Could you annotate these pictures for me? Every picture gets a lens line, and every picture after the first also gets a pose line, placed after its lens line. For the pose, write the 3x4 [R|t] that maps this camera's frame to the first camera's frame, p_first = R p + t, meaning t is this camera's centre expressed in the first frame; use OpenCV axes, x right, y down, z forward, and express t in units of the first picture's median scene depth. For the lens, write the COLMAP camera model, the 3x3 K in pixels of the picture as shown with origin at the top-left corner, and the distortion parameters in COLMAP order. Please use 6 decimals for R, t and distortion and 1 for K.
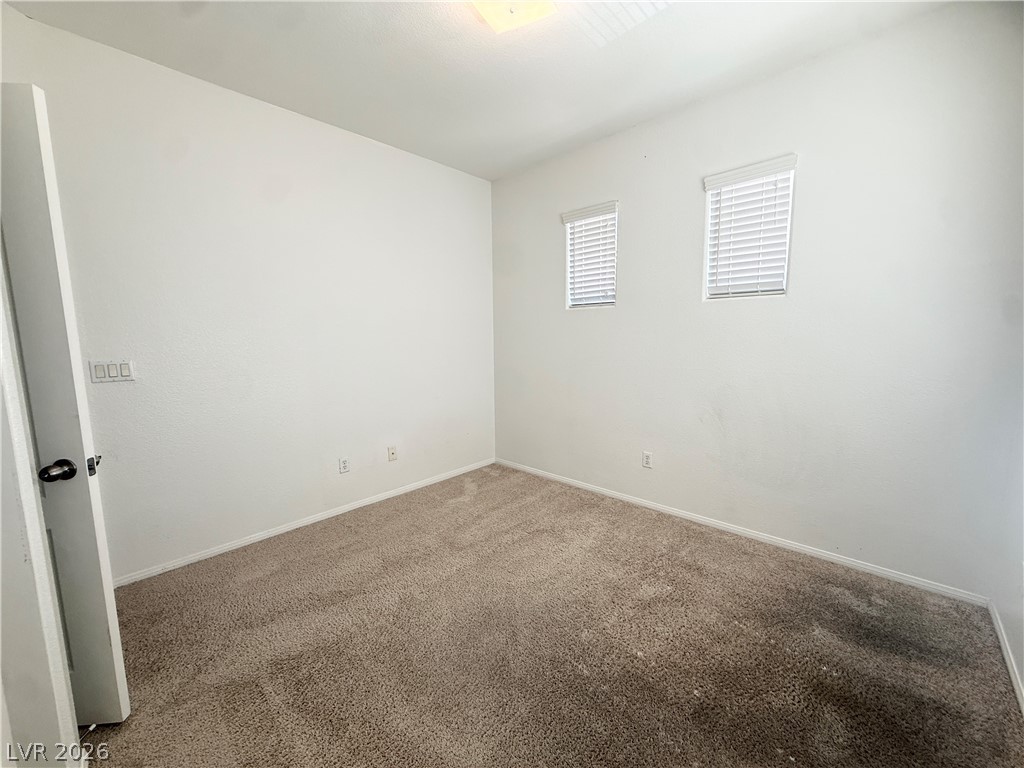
lens RADIAL K [[407.8, 0, 513.9], [0, 407.8, 390.1], [0, 0, 1]] dist [0.000931, -0.000879]
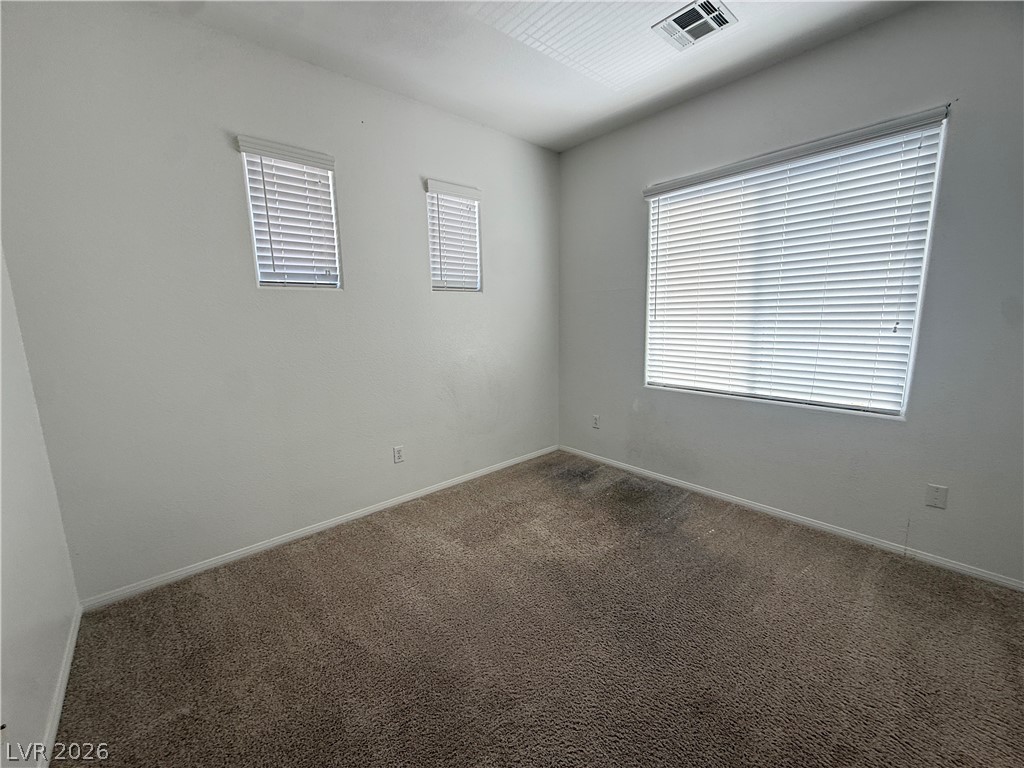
lens RADIAL K [[407.8, 0, 510.9], [0, 407.8, 387.8], [0, 0, 1]] dist [0.000931, -0.000879]
pose [[0.087021, -0.164365, 0.982554, -0.579051], [0.154103, 0.976644, 0.149729, -0.086956], [-0.984215, 0.138385, 0.110317, 0.627221]]
